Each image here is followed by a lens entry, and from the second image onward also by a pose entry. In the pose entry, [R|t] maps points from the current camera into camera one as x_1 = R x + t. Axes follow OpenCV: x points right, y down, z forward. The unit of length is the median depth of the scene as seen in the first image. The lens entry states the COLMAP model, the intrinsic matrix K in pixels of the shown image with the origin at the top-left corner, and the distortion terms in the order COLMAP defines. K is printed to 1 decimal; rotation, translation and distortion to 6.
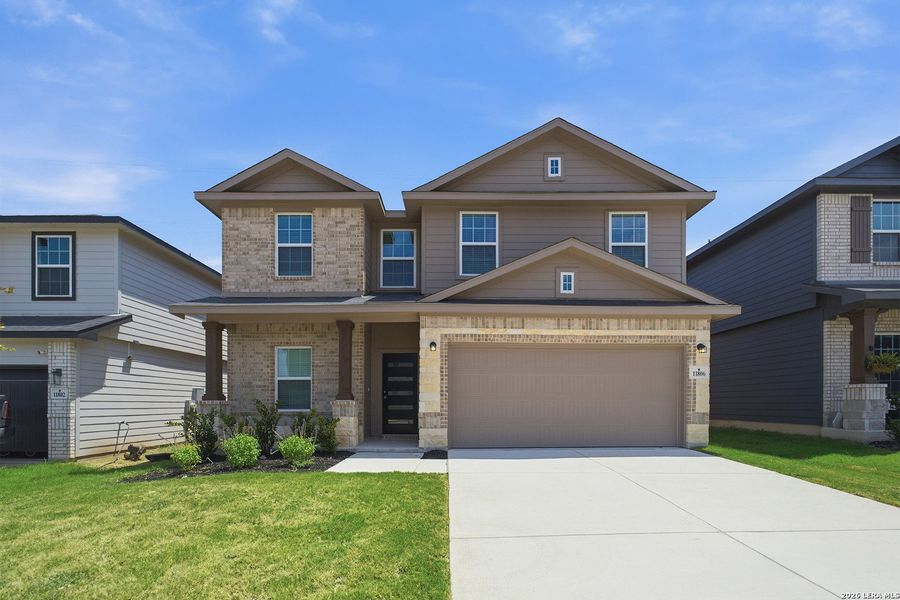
lens RADIAL K [[370.7, 0, 450.3], [0, 370.7, 402.6], [0, 0, 1]] dist [-0.012583, 0.000164]
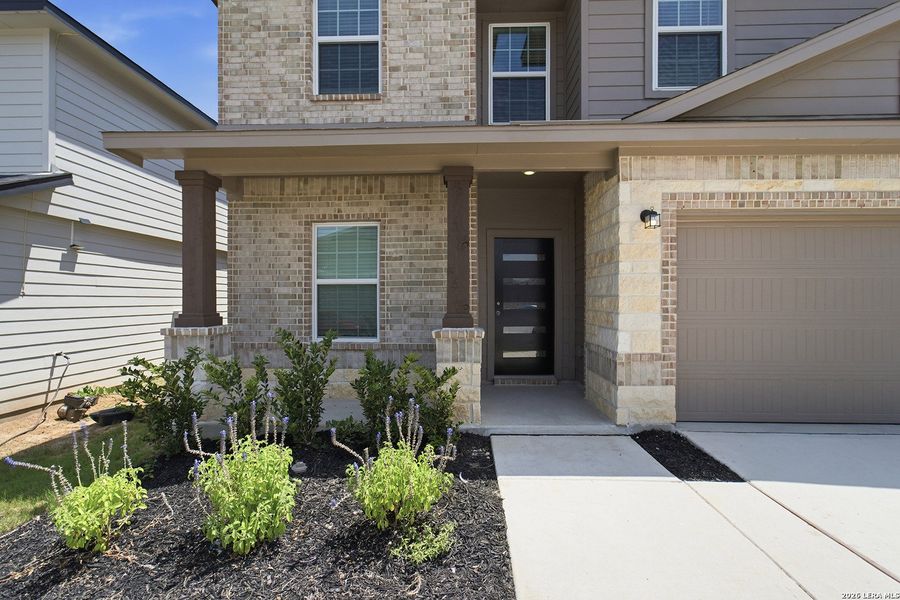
lens RADIAL K [[374.5, 0, 452.0], [0, 374.5, 300.0], [0, 0, 1]] dist [-0.015157, 0.000210]
pose [[0.999549, 0.001529, -0.030000, -0.252980], [-0.001355, 0.999982, 0.005810, -0.042200], [0.030008, -0.005767, 0.999533, 0.455592]]
